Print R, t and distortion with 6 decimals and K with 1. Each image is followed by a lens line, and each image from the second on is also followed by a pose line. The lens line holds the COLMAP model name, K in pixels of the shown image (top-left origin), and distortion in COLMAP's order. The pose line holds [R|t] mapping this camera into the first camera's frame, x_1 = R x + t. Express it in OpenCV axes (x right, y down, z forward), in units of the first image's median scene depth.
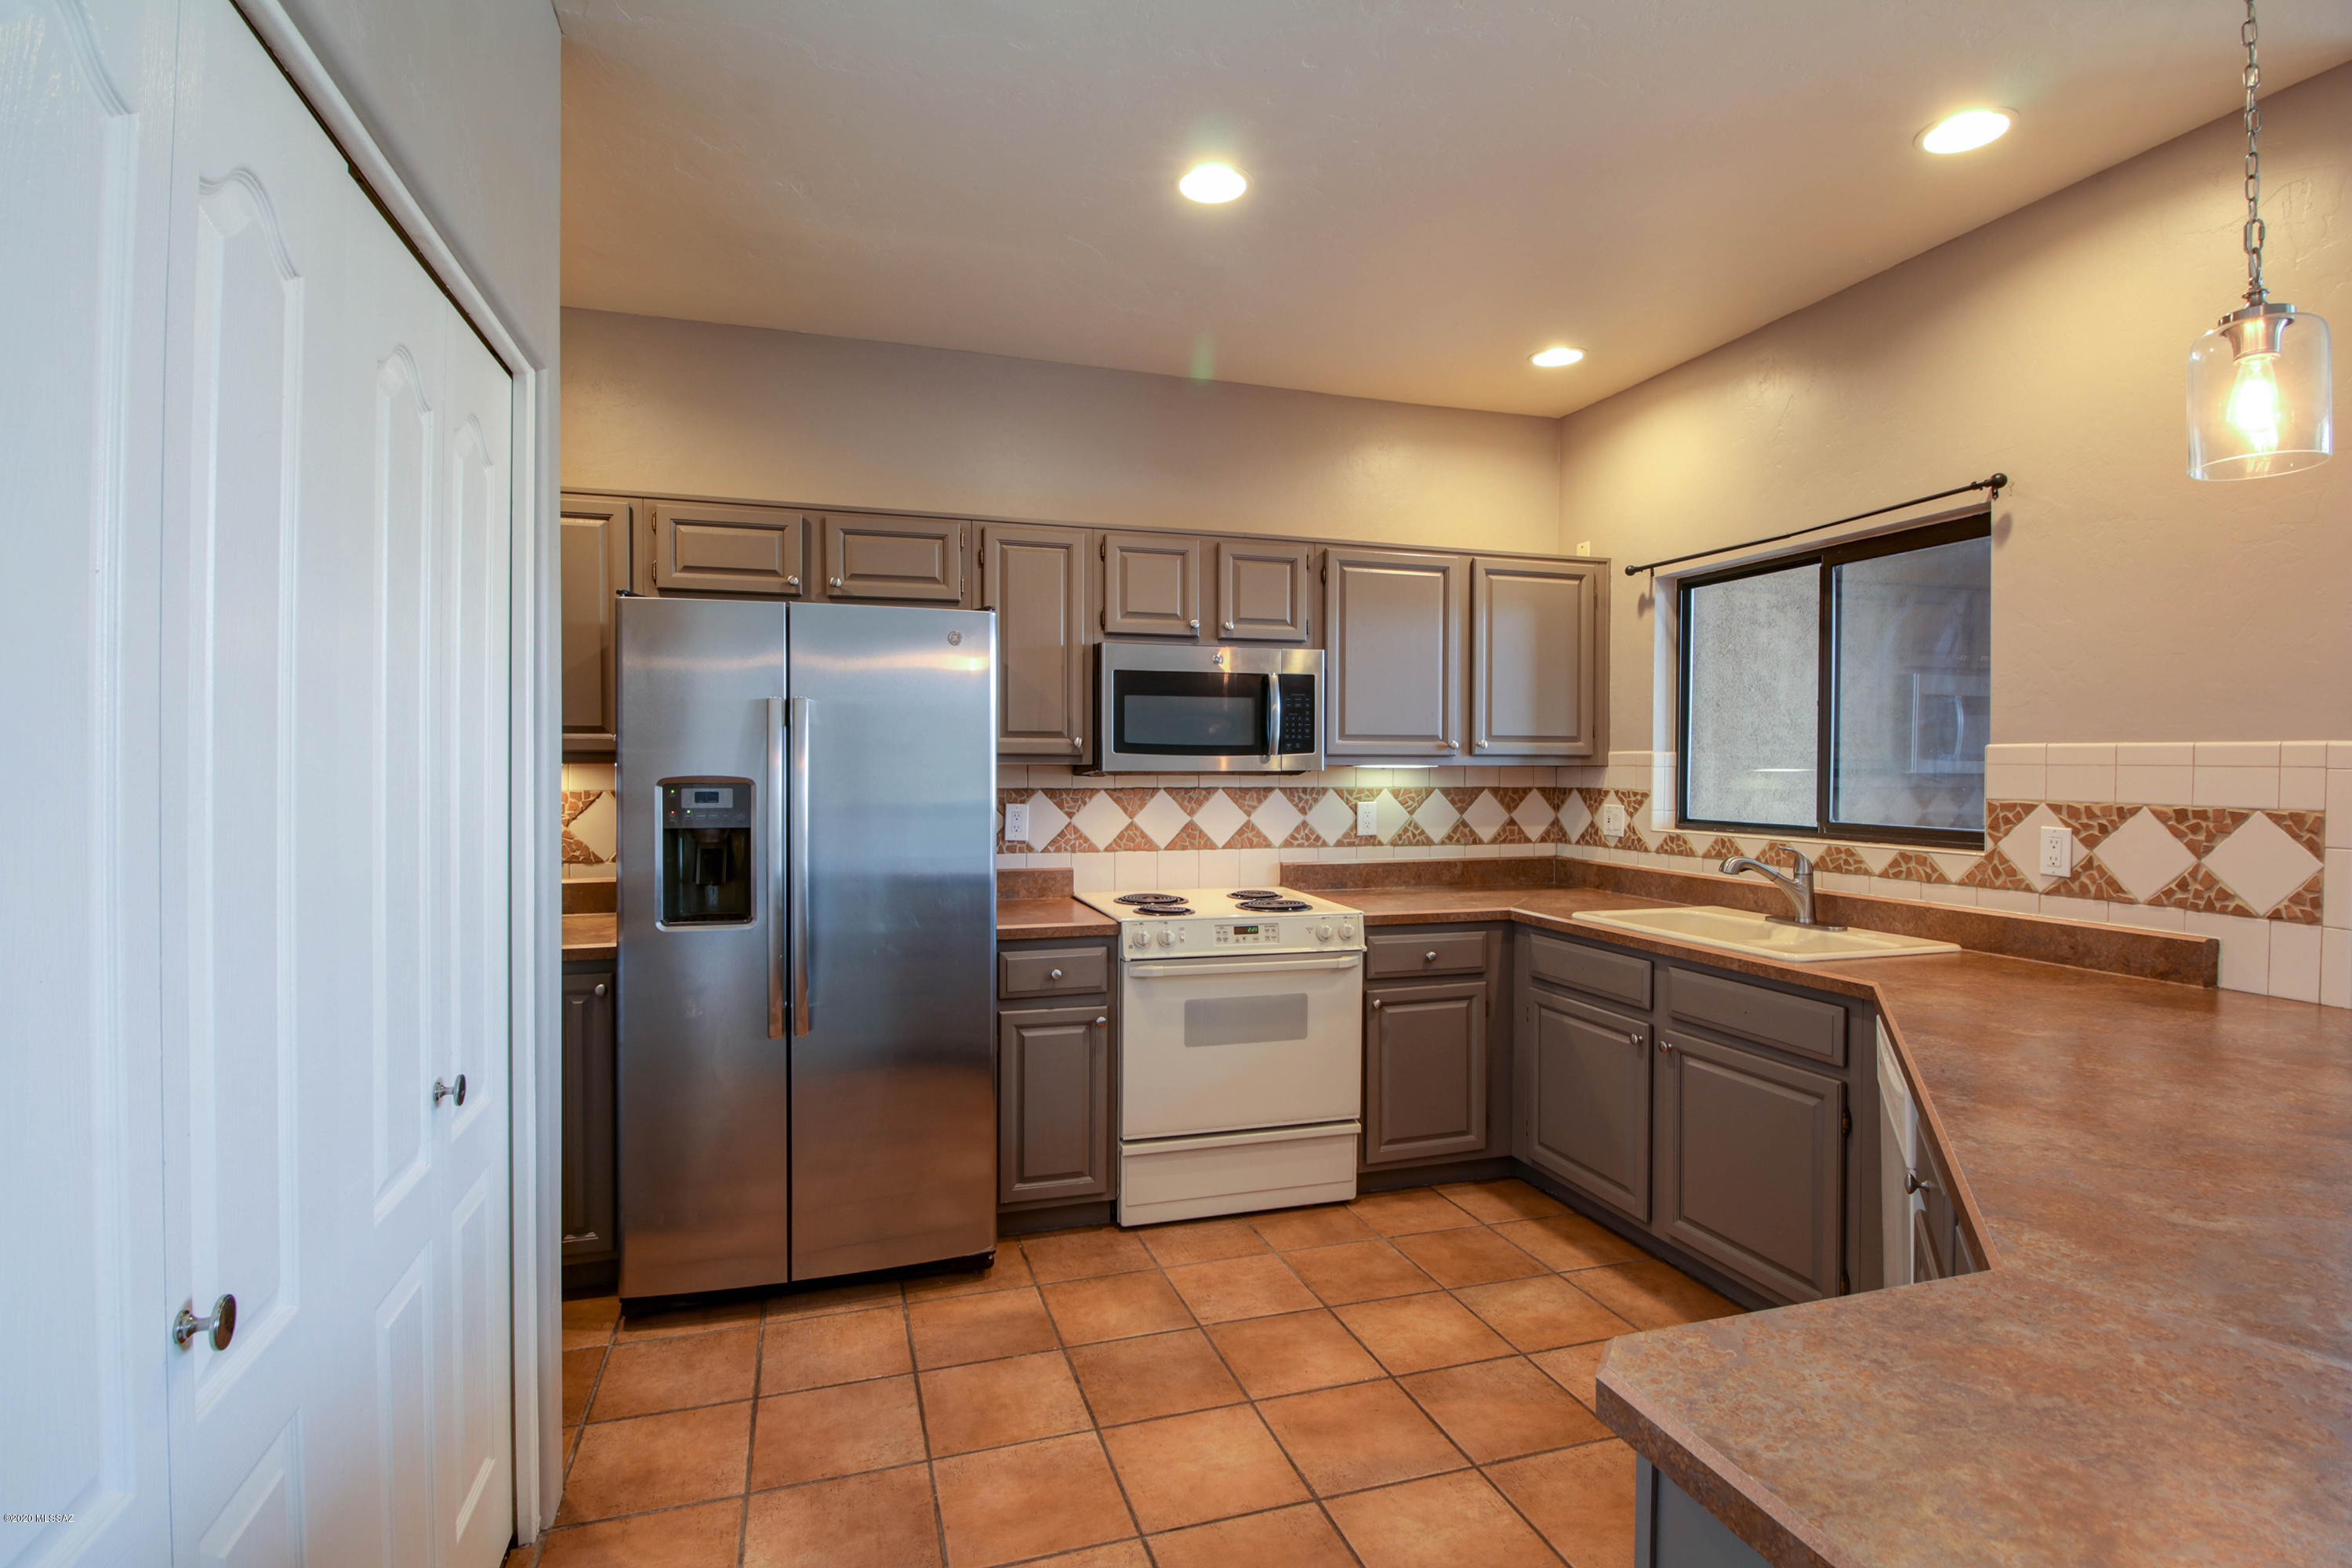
lens RADIAL K [[1161.3, 0, 1244.9], [0, 1161.3, 767.7], [0, 0, 1]] dist [-0.012131, -0.000646]
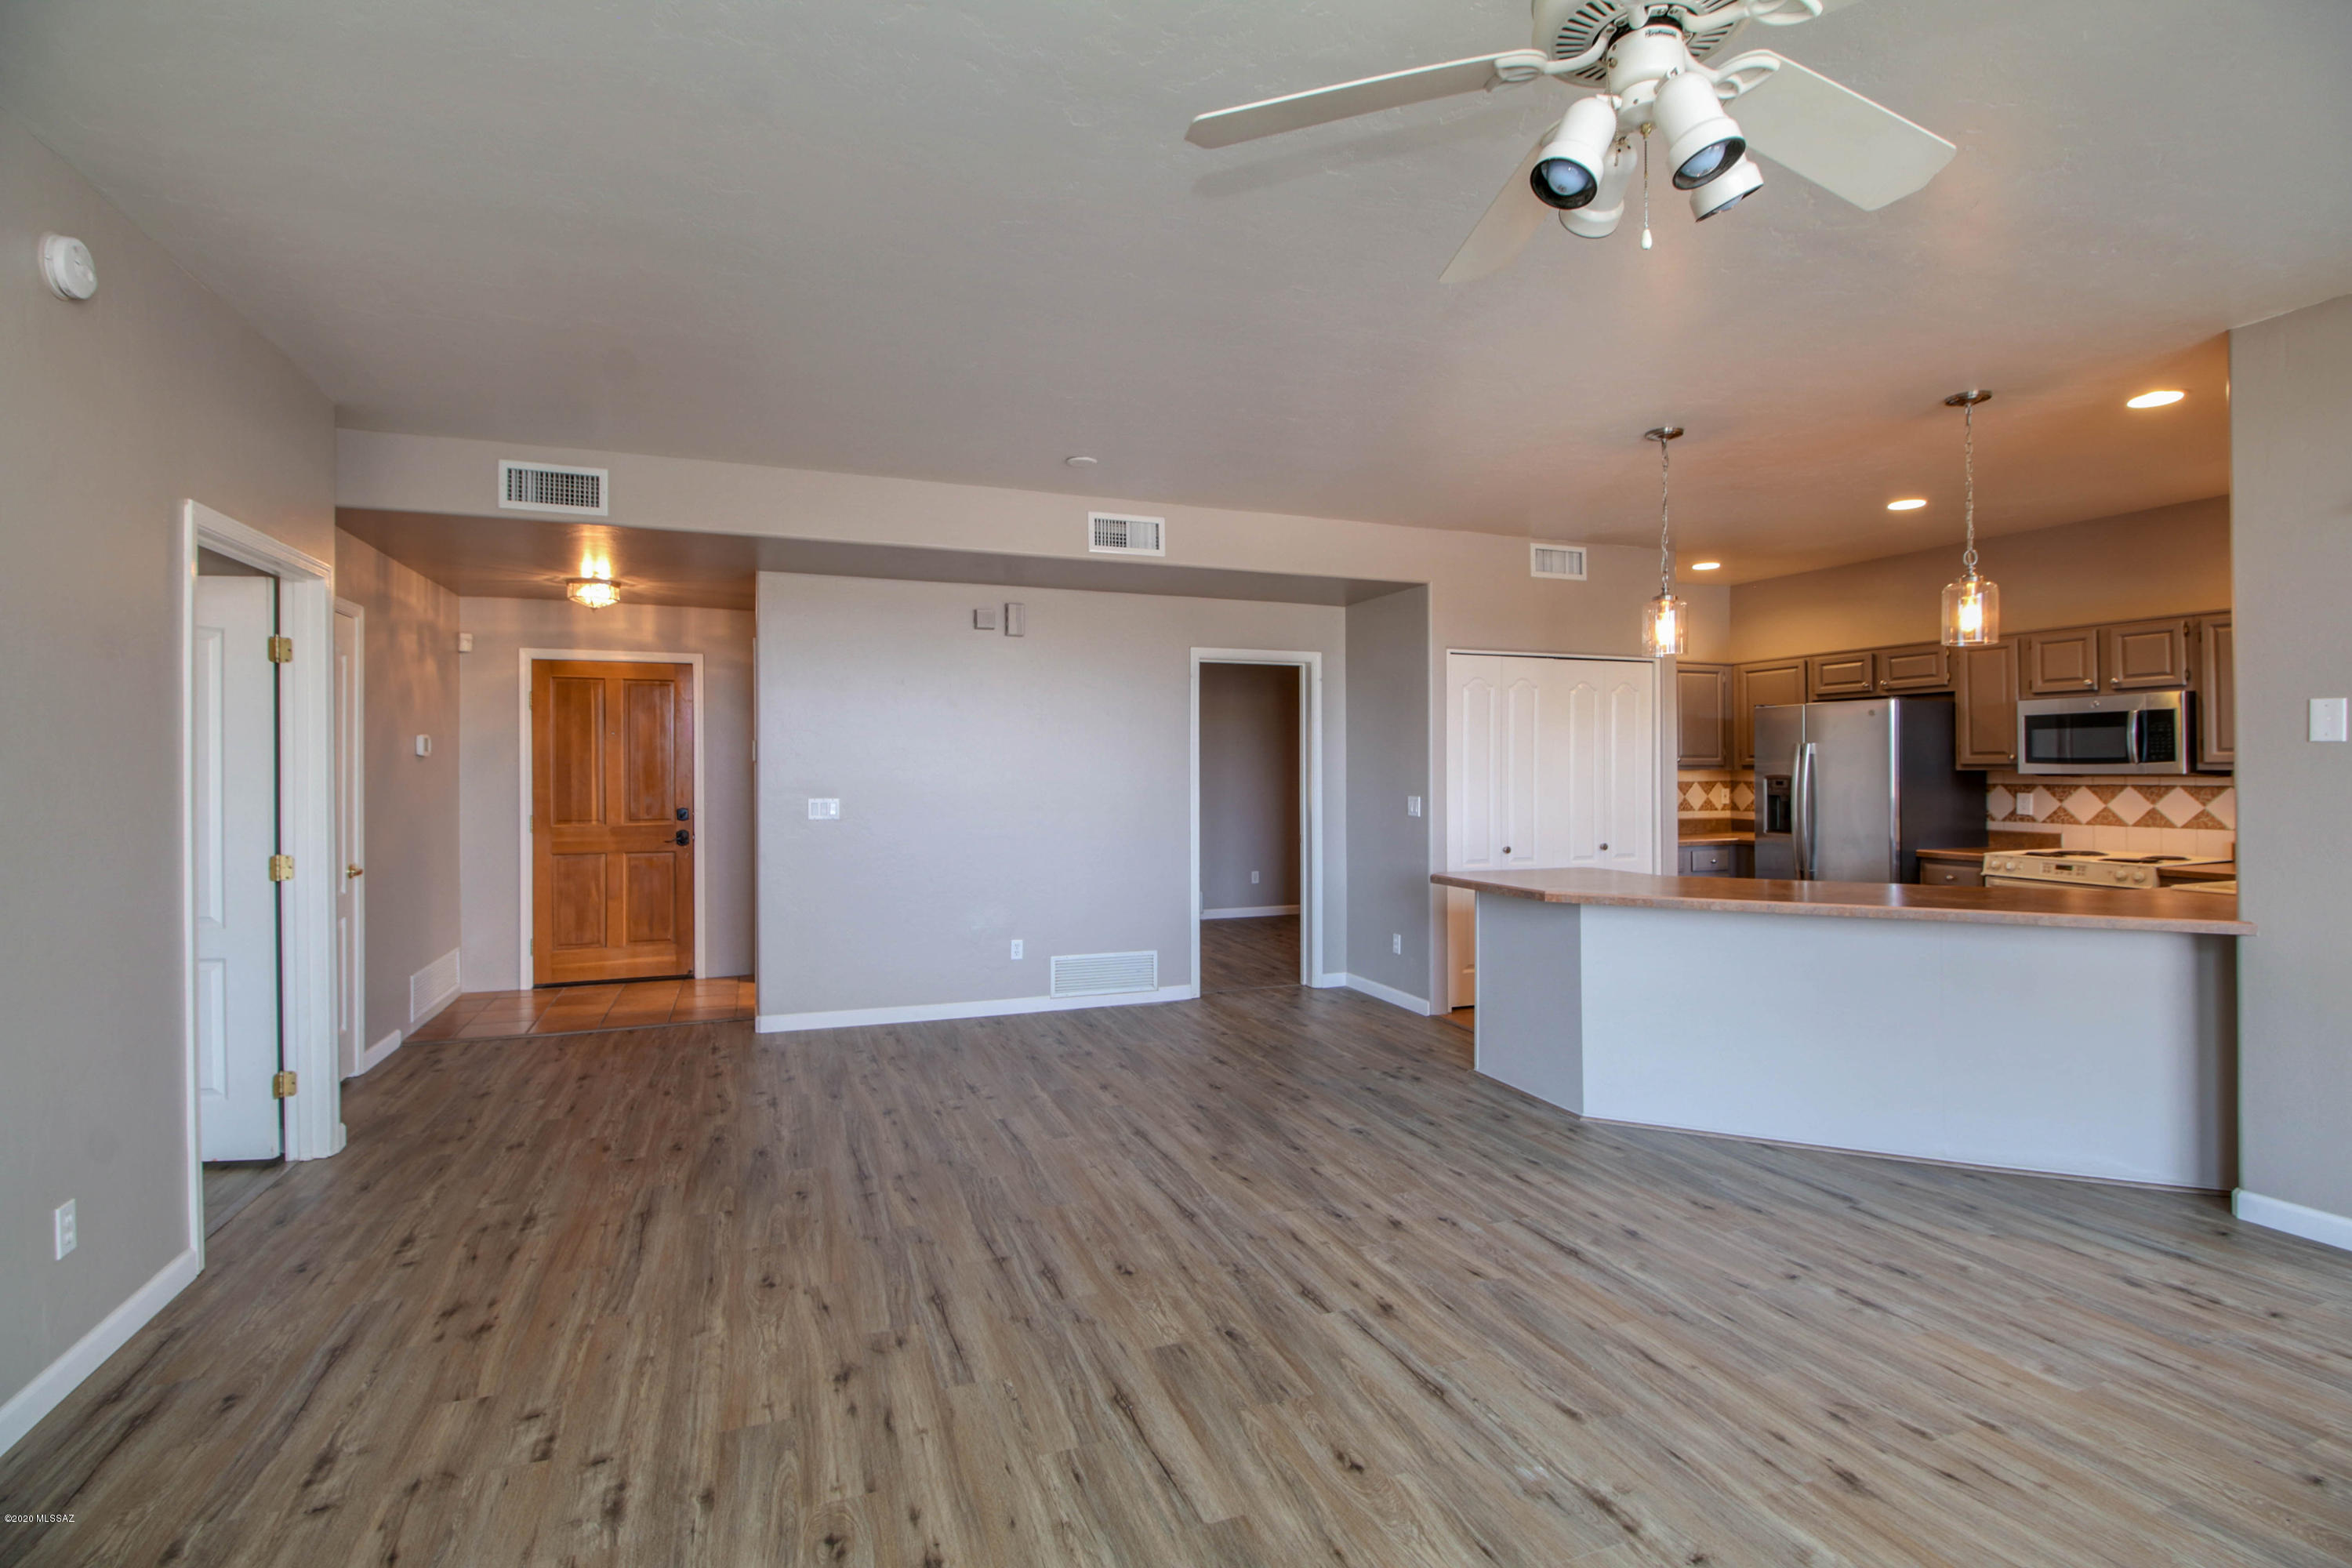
lens RADIAL K [[1062.9, 0, 1101.9], [0, 1062.9, 769.3], [0, 0, 1]] dist [-0.001503, -0.003425]
pose [[-0.007770, -0.005628, -0.999954, 1.586417], [-0.000597, 0.999984, -0.005624, 0.006352], [0.999970, 0.000554, -0.007773, -0.397898]]
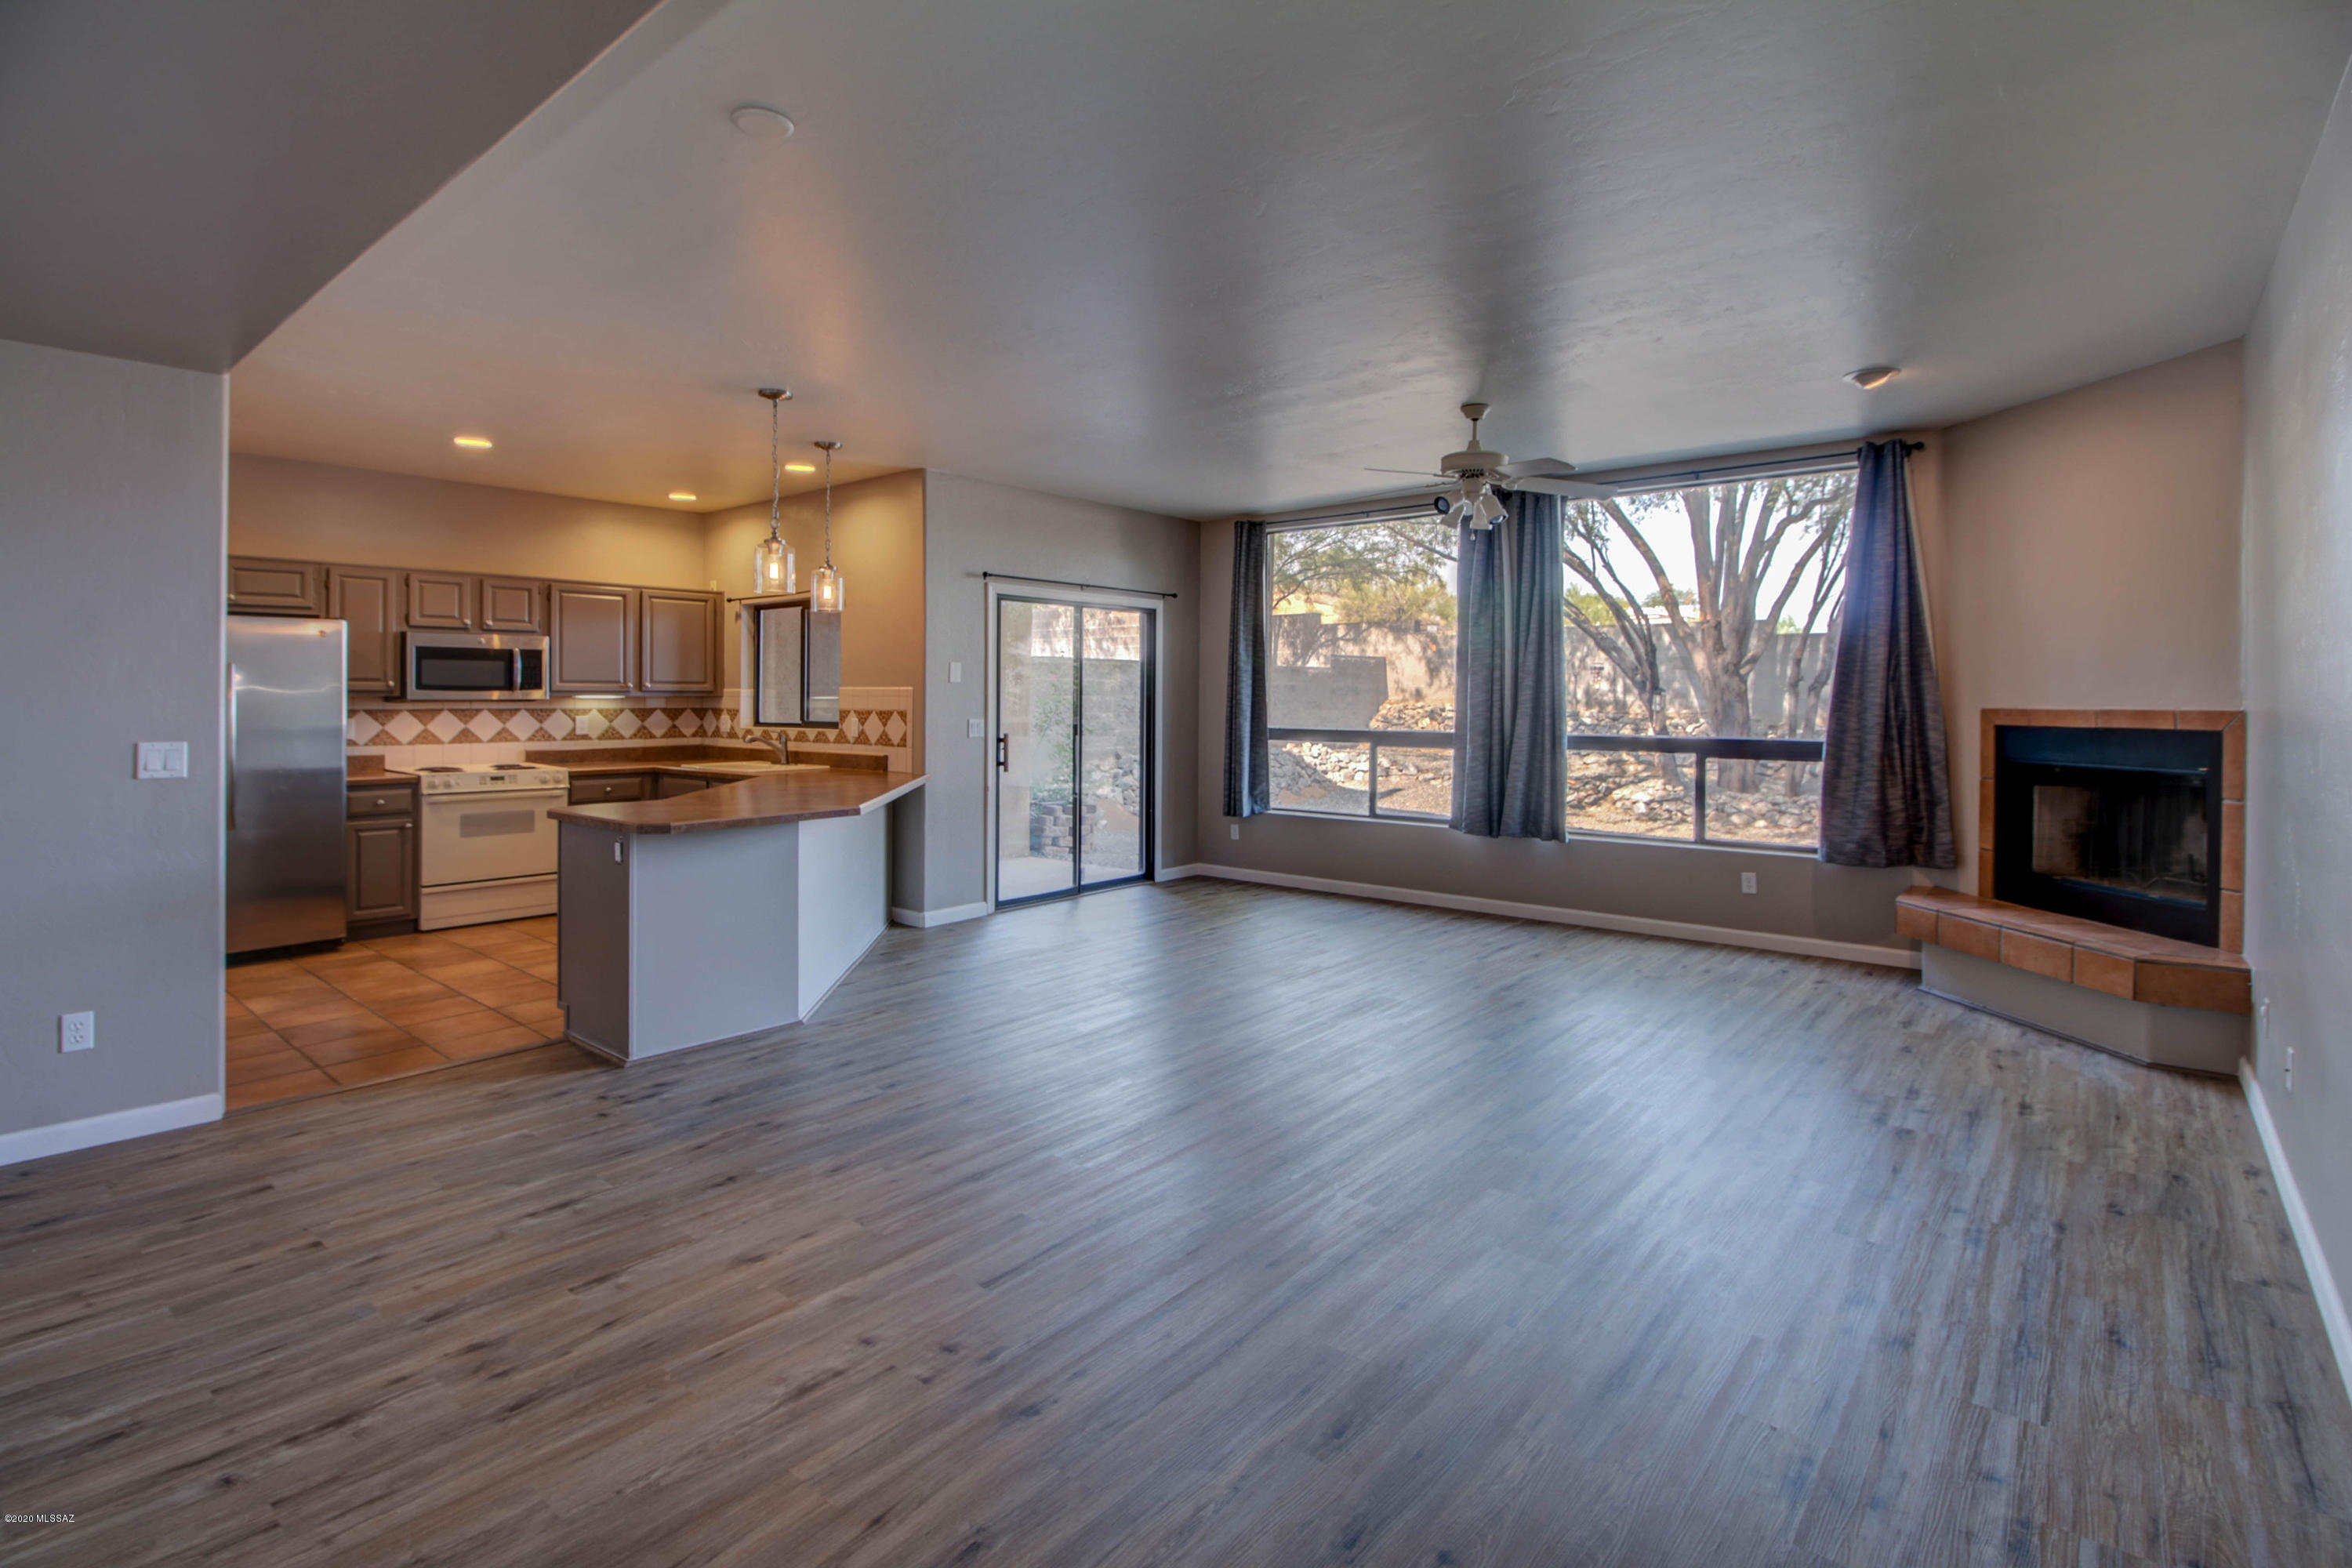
lens RADIAL K [[1062.9, 0, 1208.5], [0, 1062.9, 693.6], [0, 0, 1]] dist [-0.001503, -0.003425]
pose [[0.851593, -0.000406, 0.524203, 0.088011], [0.003433, 0.999983, -0.004803, 0.006410], [-0.524192, 0.005890, 0.851580, -1.232168]]
